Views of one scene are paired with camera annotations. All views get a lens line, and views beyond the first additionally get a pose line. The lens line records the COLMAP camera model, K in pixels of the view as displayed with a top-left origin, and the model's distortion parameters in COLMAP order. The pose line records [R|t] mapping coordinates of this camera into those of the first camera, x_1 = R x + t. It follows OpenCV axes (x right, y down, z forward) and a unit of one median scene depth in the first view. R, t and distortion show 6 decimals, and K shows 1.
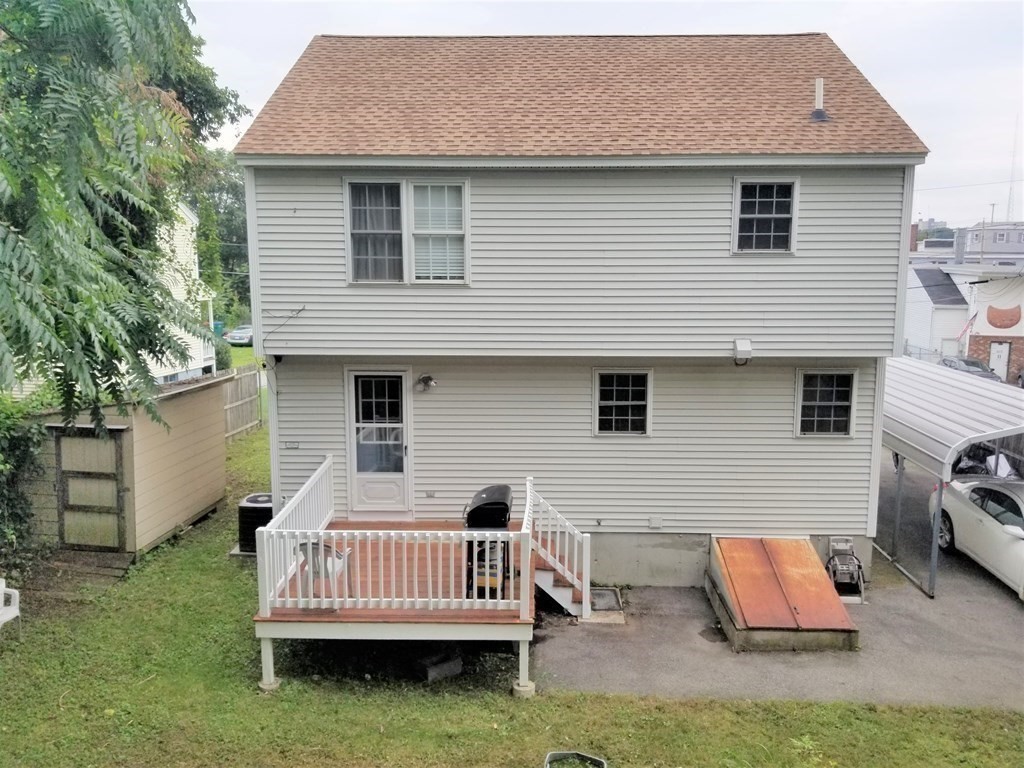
lens RADIAL K [[801.9, 0, 511.3], [0, 801.9, 384.1], [0, 0, 1]] dist [0.030240, -0.048573]
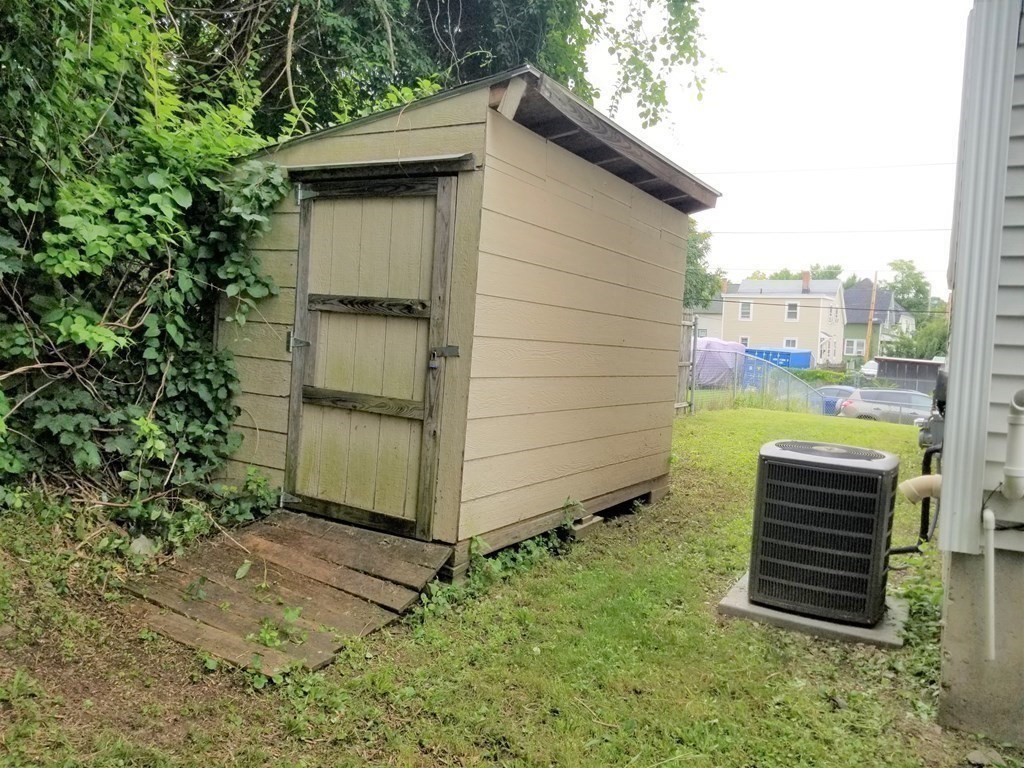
lens RADIAL K [[801.9, 0, 513.0], [0, 801.9, 382.7], [0, 0, 1]] dist [0.030240, -0.048573]
pose [[0.898306, 0.063079, -0.434818, -0.307215], [-0.105201, 0.991733, -0.073468, 0.165005], [0.426589, 0.111740, 0.897517, 0.709928]]
